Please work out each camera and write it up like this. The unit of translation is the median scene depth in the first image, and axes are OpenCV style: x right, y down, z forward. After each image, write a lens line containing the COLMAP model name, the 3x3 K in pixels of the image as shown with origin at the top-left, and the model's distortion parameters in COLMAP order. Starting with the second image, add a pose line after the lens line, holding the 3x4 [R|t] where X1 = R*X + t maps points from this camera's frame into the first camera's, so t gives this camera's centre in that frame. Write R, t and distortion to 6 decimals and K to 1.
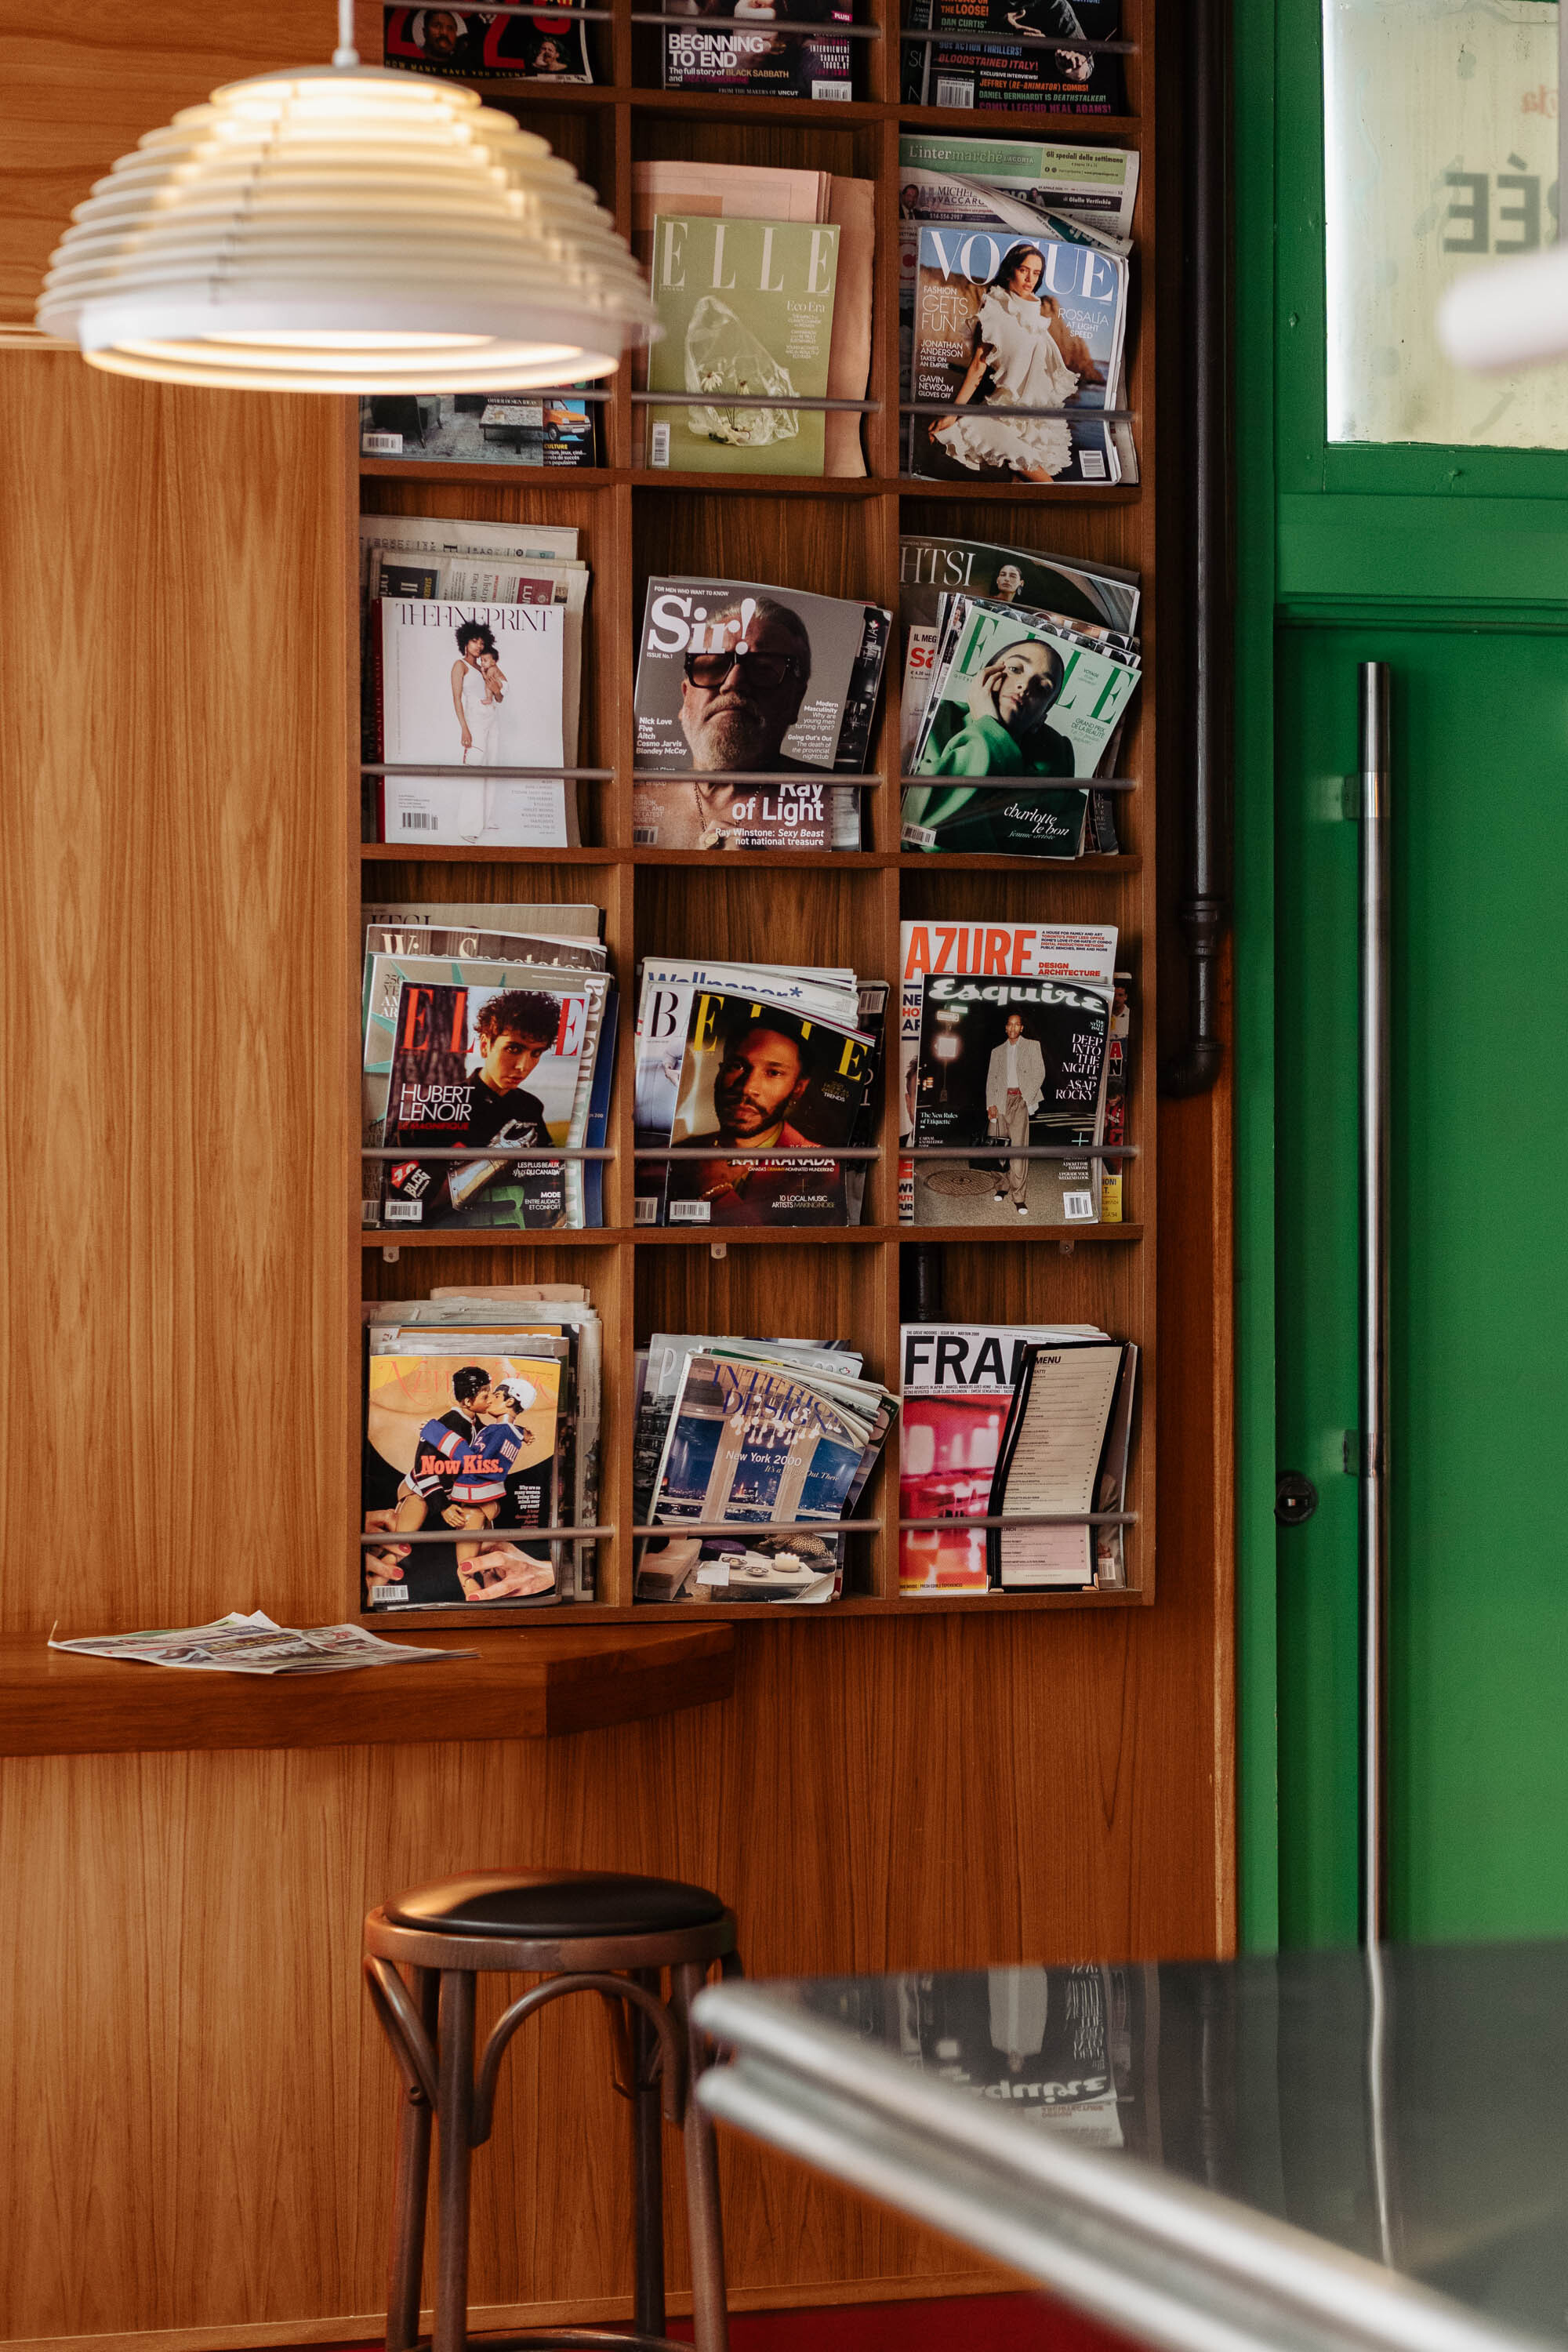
lens RADIAL K [[5461.1, 0, 784.0], [0, 5461.1, 1176.0], [0, 0, 1]] dist [-0.019150, 0.127801]
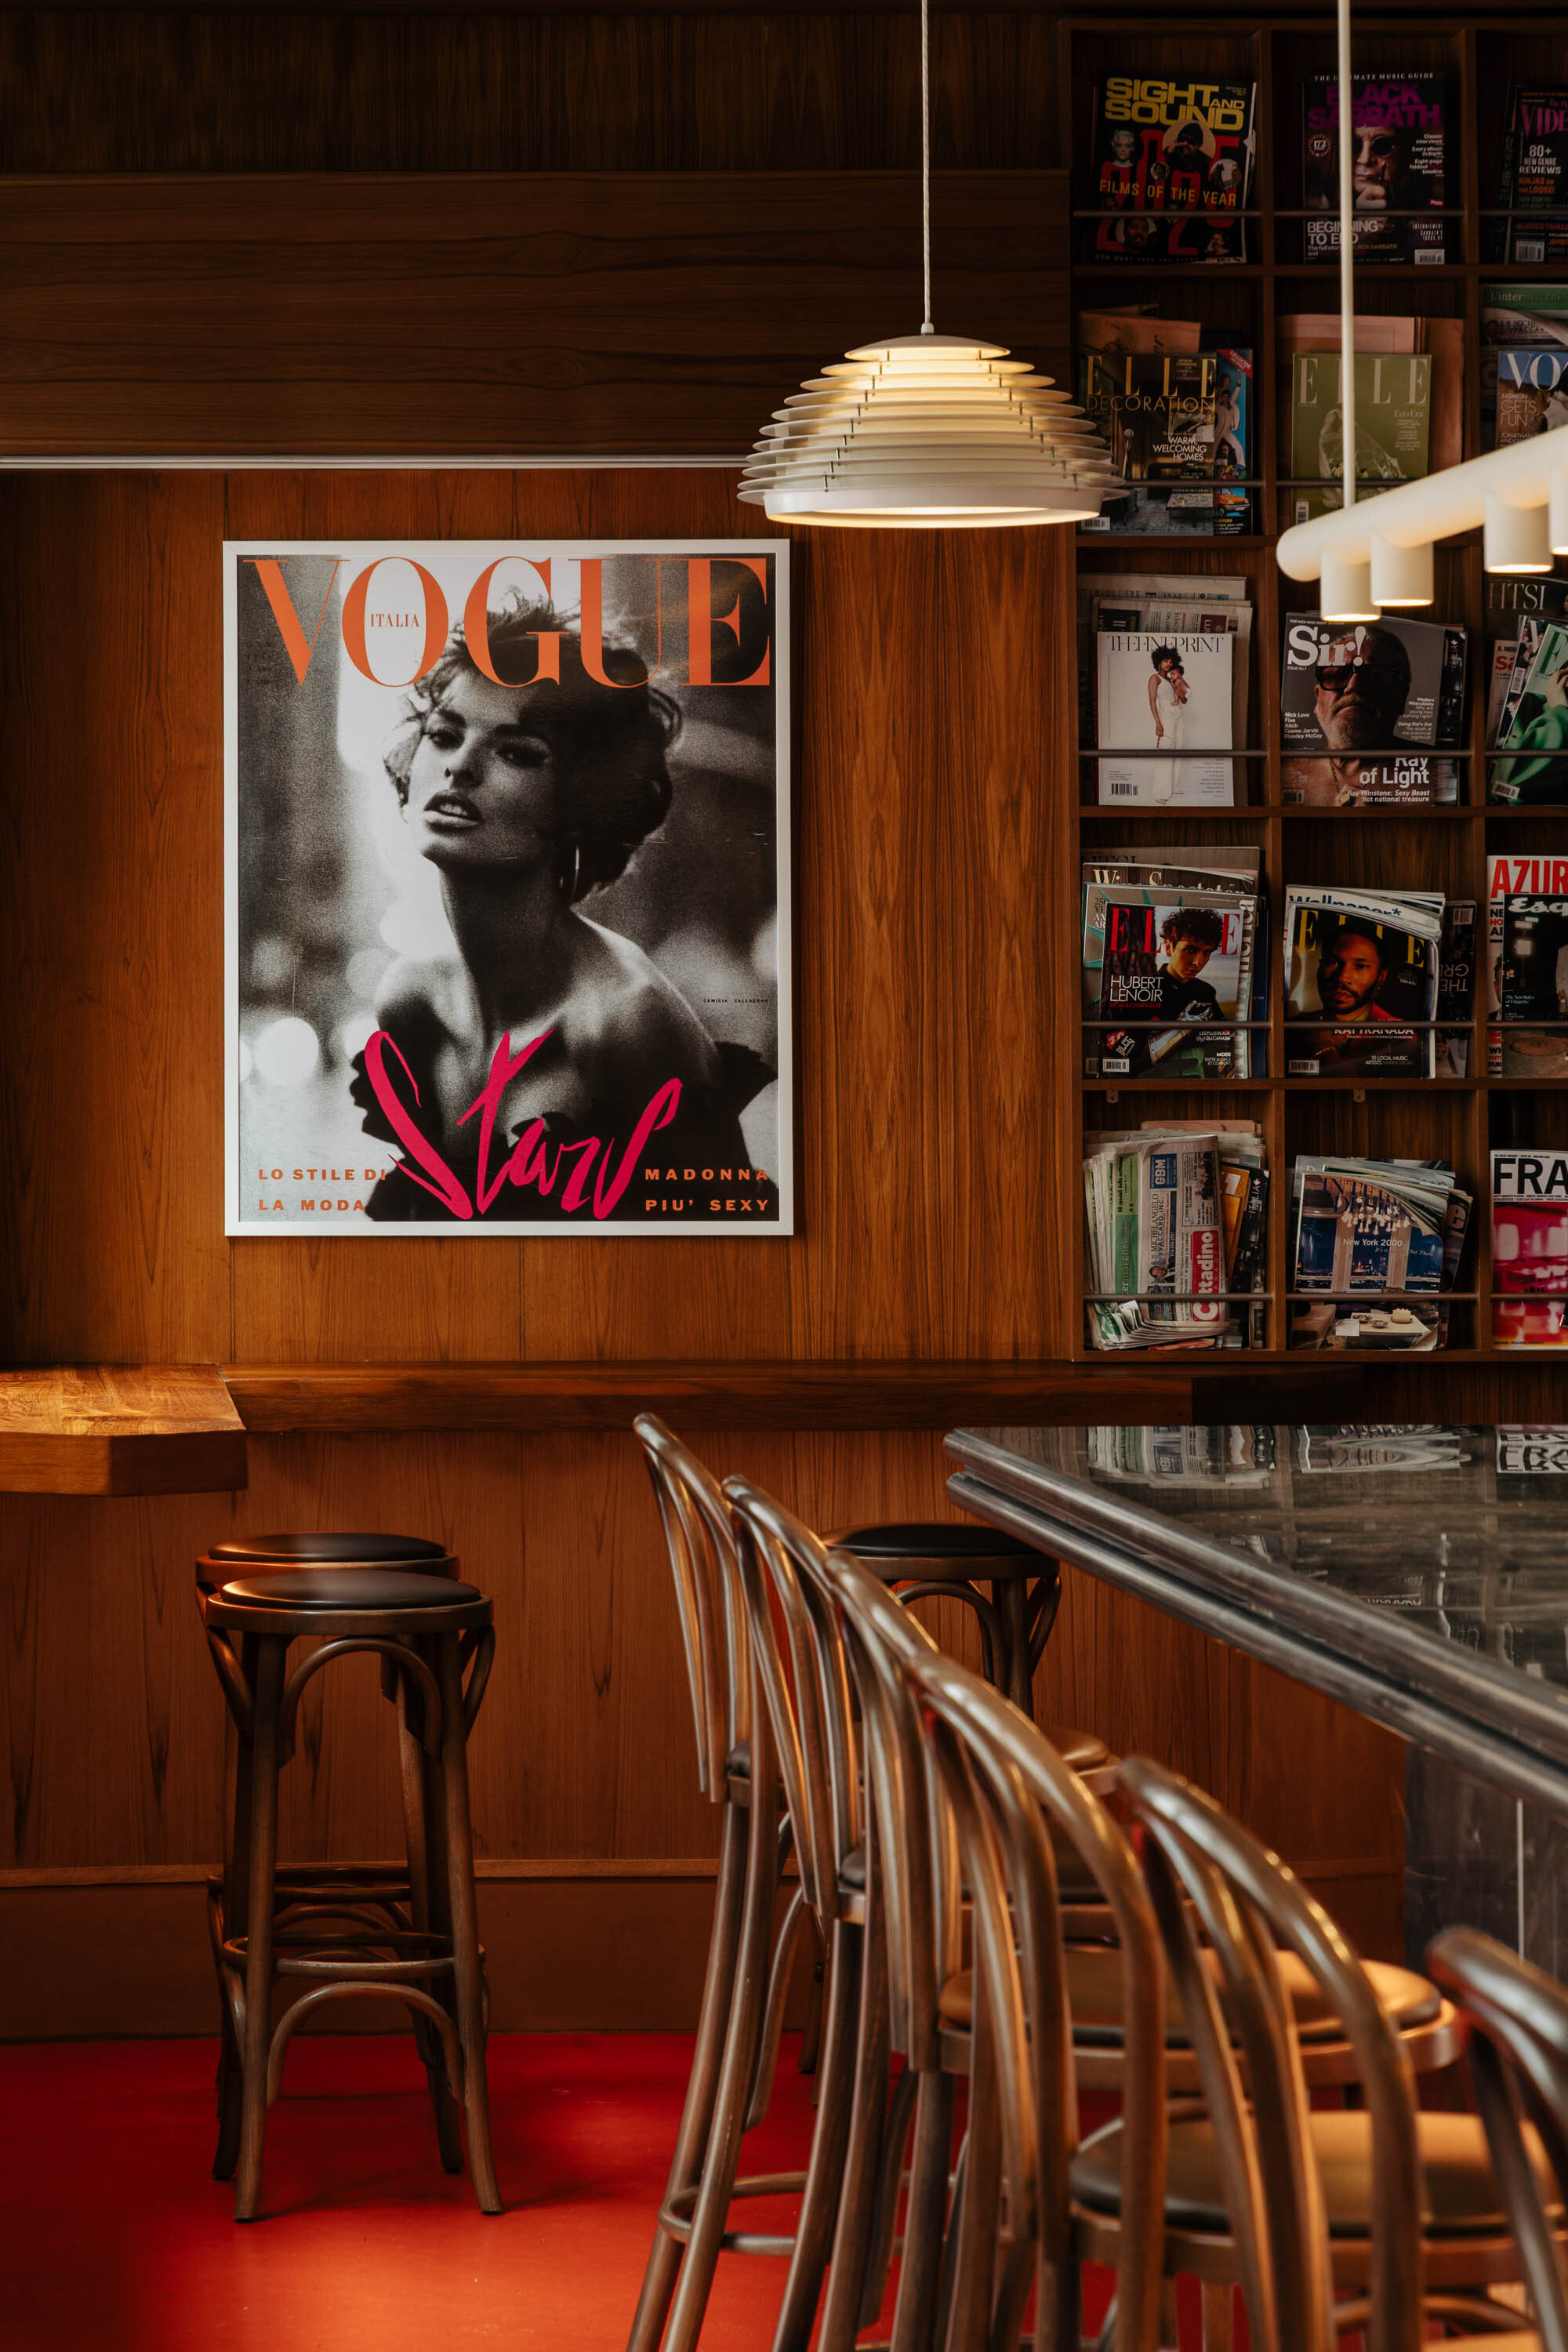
lens RADIAL K [[6270.8, 0, 782.4], [0, 6270.8, 1008.6], [0, 0, 1]] dist [0.048540, -0.481772]
pose [[0.968833, -0.005068, -0.247663, 0.246680], [0.000212, 0.999807, -0.019632, 0.023334], [0.247715, 0.018968, 0.968647, -0.587092]]
